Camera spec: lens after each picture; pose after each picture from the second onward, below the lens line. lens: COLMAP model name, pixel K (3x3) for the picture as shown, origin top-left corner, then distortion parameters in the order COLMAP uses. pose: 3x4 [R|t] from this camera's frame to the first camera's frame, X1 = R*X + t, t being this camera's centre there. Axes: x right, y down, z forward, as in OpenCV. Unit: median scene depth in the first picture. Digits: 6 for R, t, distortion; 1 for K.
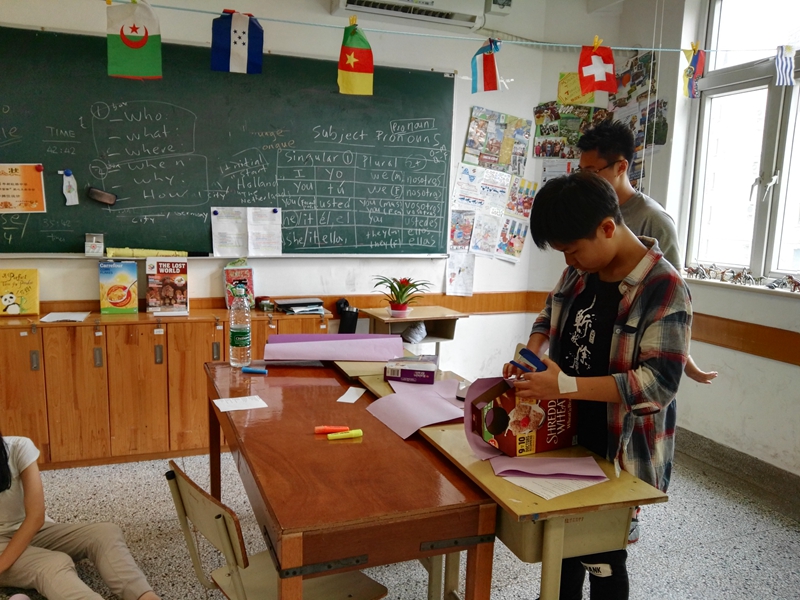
lens RADIAL K [[661.5, 0, 398.5], [0, 661.5, 322.5], [0, 0, 1]] dist [0.094900, -0.214966]
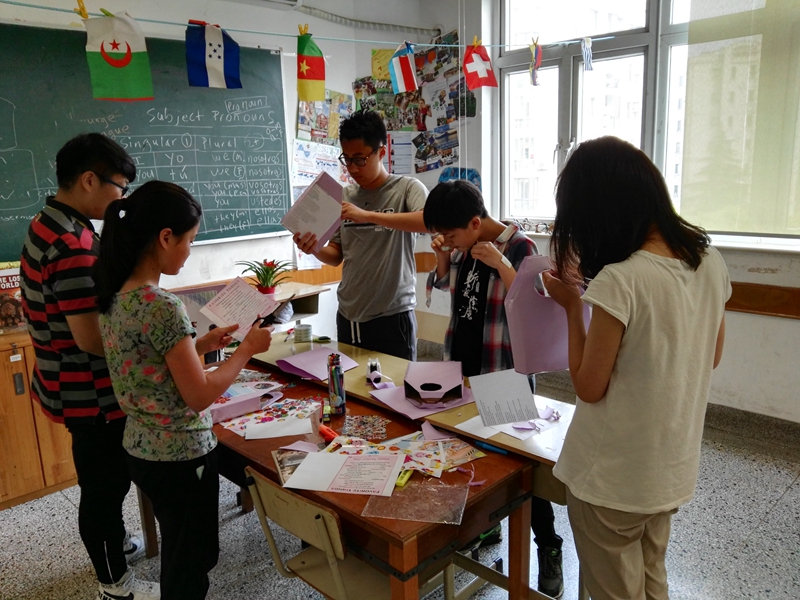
lens RADIAL K [[653.9, 0, 400.0], [0, 653.9, 300.0], [0, 0, 1]] dist [0.101777, -0.193515]
pose [[0.910366, -0.142946, 0.388330, -0.203058], [0.125047, 0.989598, 0.071125, -0.053482], [-0.394458, -0.016190, 0.918771, 0.010863]]
